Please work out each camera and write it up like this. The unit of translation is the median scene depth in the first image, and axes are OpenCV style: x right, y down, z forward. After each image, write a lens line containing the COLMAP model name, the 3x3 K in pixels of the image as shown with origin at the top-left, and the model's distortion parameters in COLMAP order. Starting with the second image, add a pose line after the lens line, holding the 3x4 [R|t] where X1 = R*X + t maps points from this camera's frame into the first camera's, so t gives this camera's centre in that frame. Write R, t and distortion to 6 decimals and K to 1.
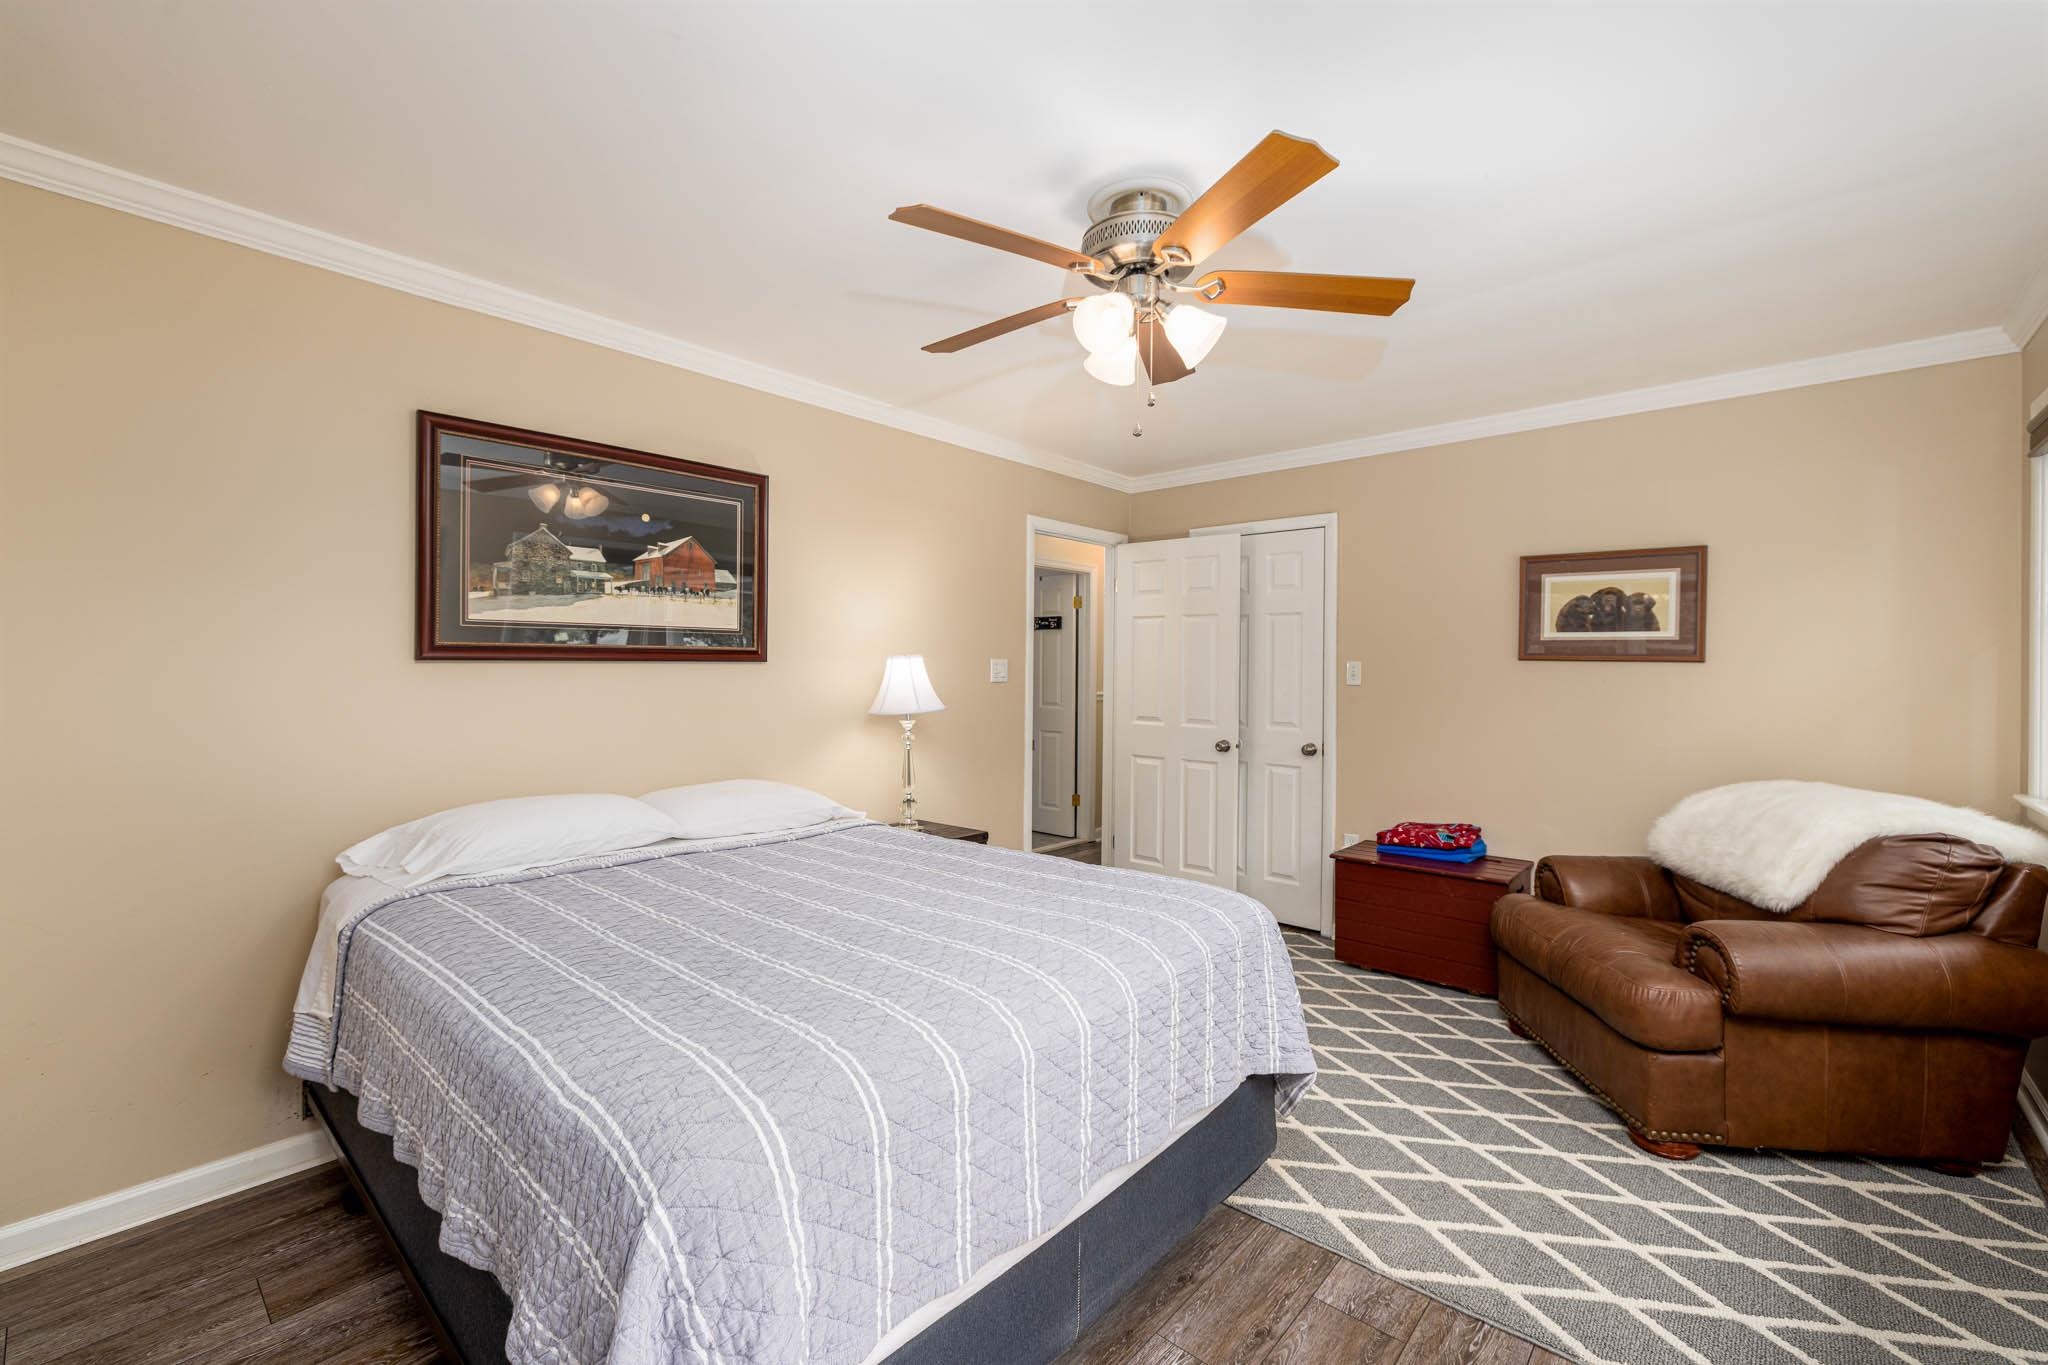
lens RADIAL K [[856.0, 0, 1024.7], [0, 856.0, 666.8], [0, 0, 1]] dist [-0.001032, 0.000181]
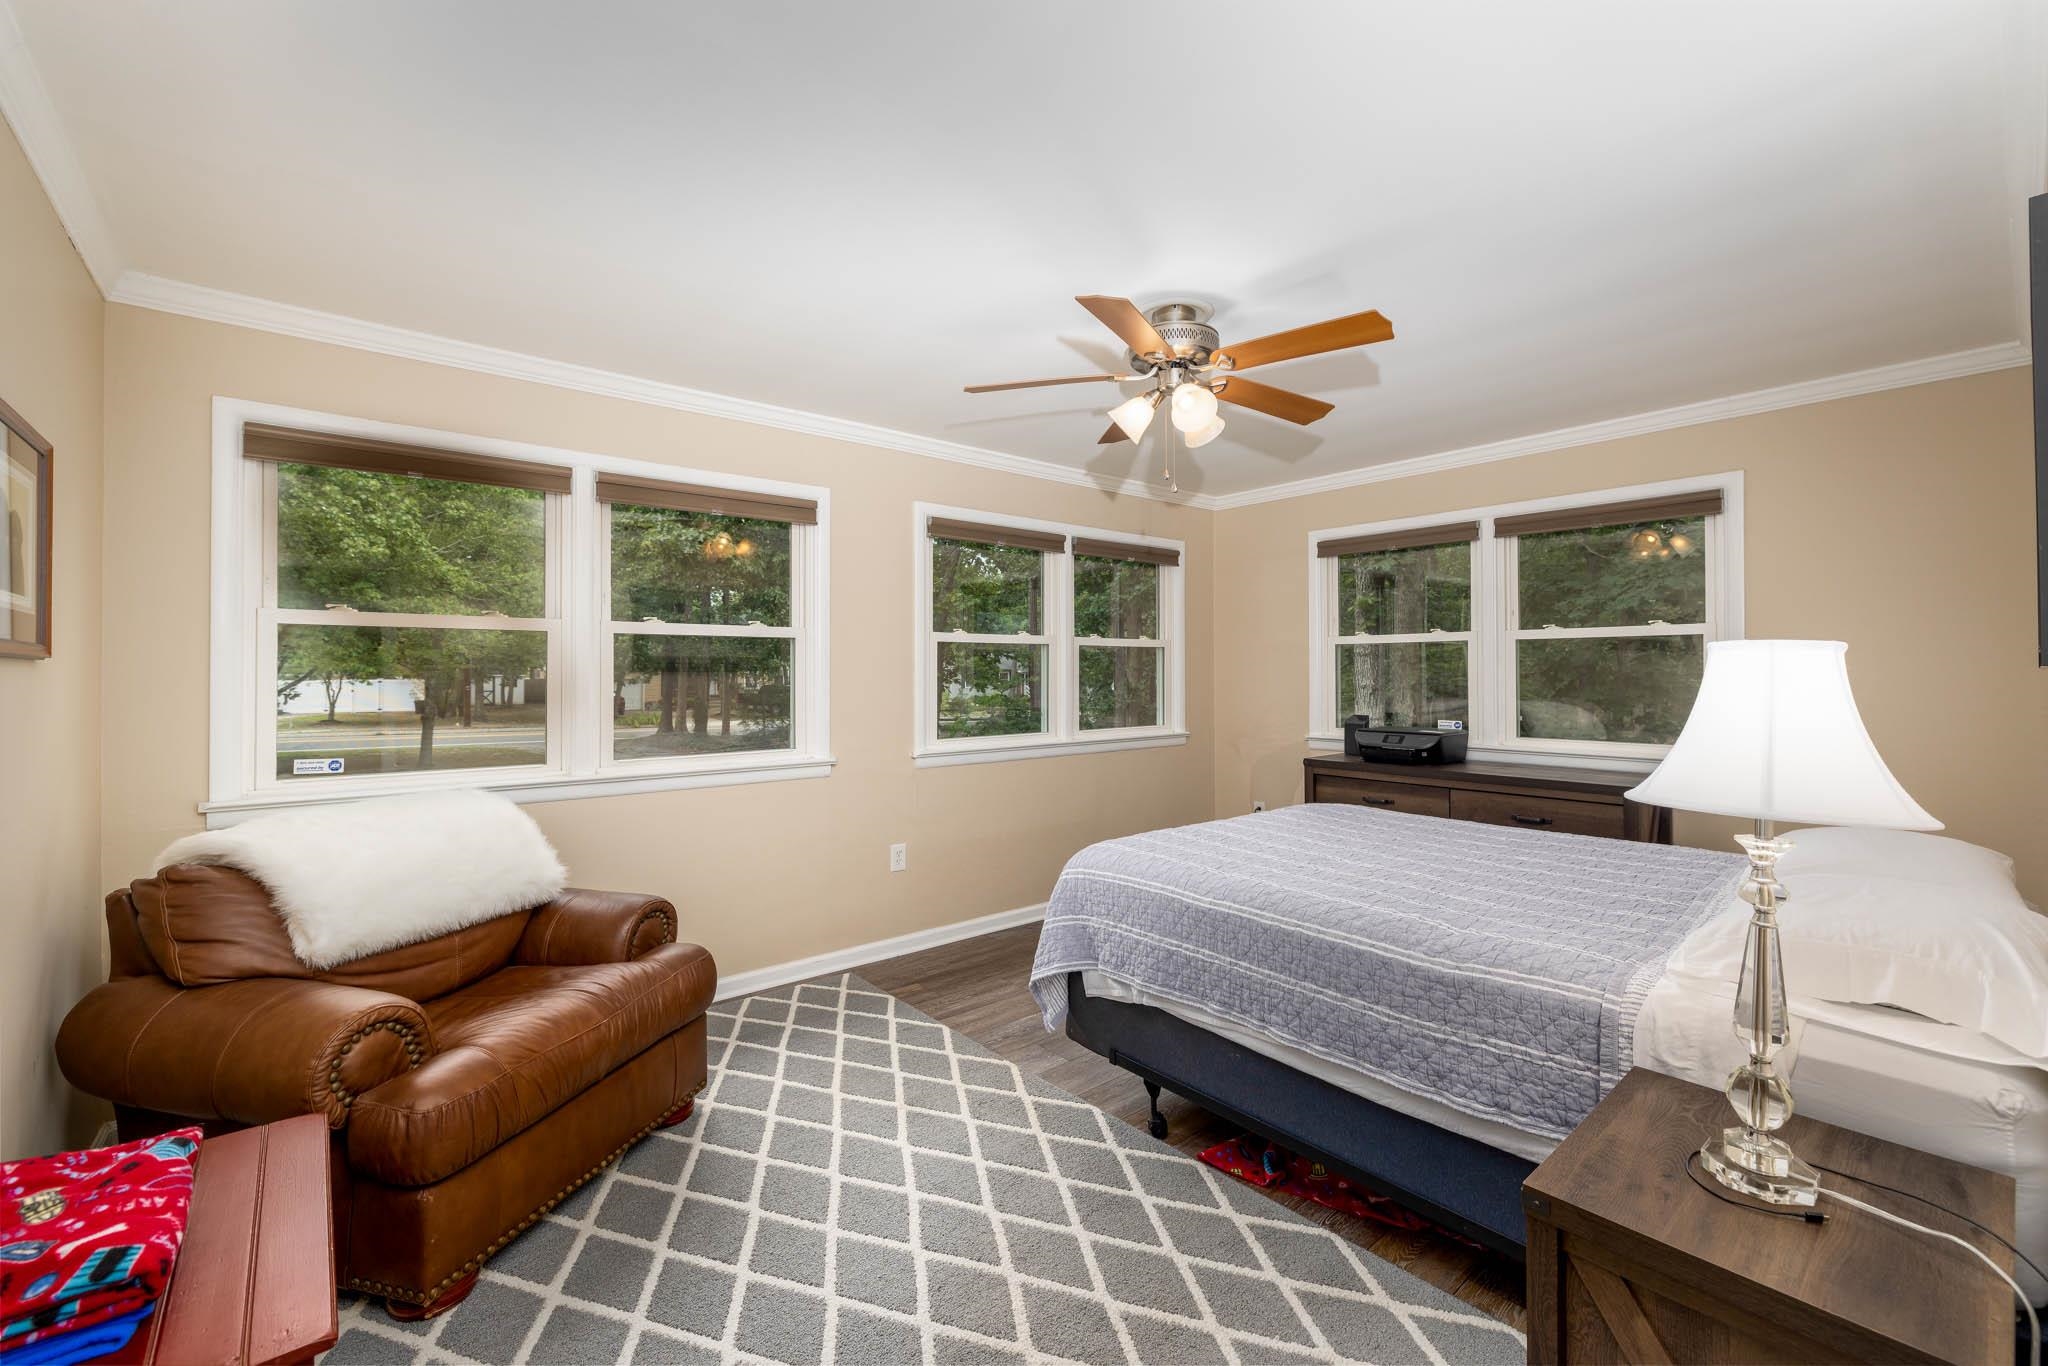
lens RADIAL K [[856.0, 0, 1024.7], [0, 856.0, 667.3], [0, 0, 1]] dist [-0.001032, 0.000181]
pose [[-0.989431, -0.009310, 0.144707, 0.168917], [-0.009483, 0.999955, -0.000509, -0.007315], [-0.144695, -0.001876, -0.989474, 2.294521]]
